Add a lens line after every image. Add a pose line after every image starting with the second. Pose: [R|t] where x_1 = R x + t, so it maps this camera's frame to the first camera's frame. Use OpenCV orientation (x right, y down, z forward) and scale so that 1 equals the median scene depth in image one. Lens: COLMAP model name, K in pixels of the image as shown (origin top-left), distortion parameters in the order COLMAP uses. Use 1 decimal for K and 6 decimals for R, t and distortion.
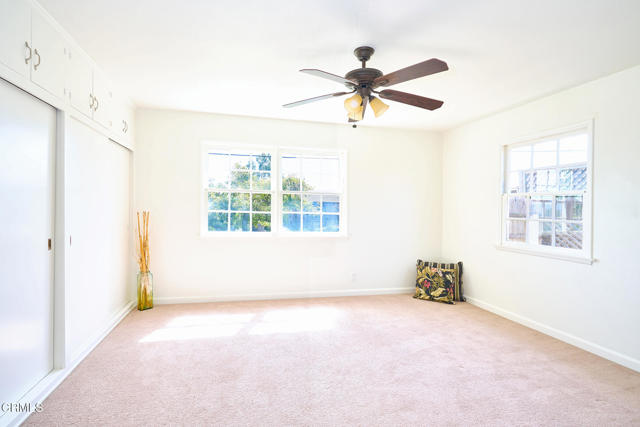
lens RADIAL K [[291.1, 0, 320.0], [0, 291.1, 213.5], [0, 0, 1]] dist [-0.000017, -0.000194]
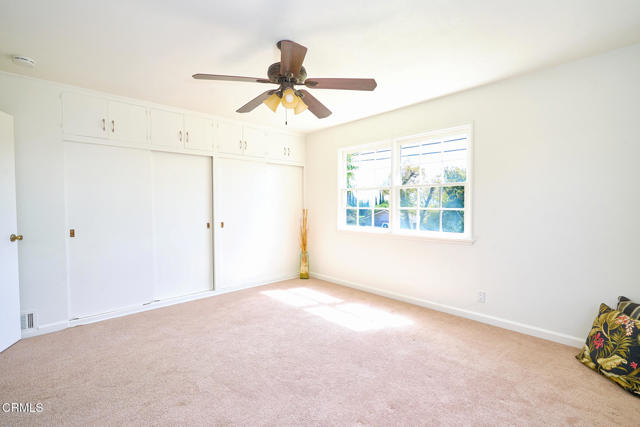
lens RADIAL K [[303.7, 0, 337.3], [0, 303.7, 215.9], [0, 0, 1]] dist [-0.003848, -0.000482]
pose [[0.515250, 0.011957, -0.856956, 0.652671], [0.004471, 0.999852, 0.016639, 0.003305], [0.857028, -0.012404, 0.515120, 0.343500]]
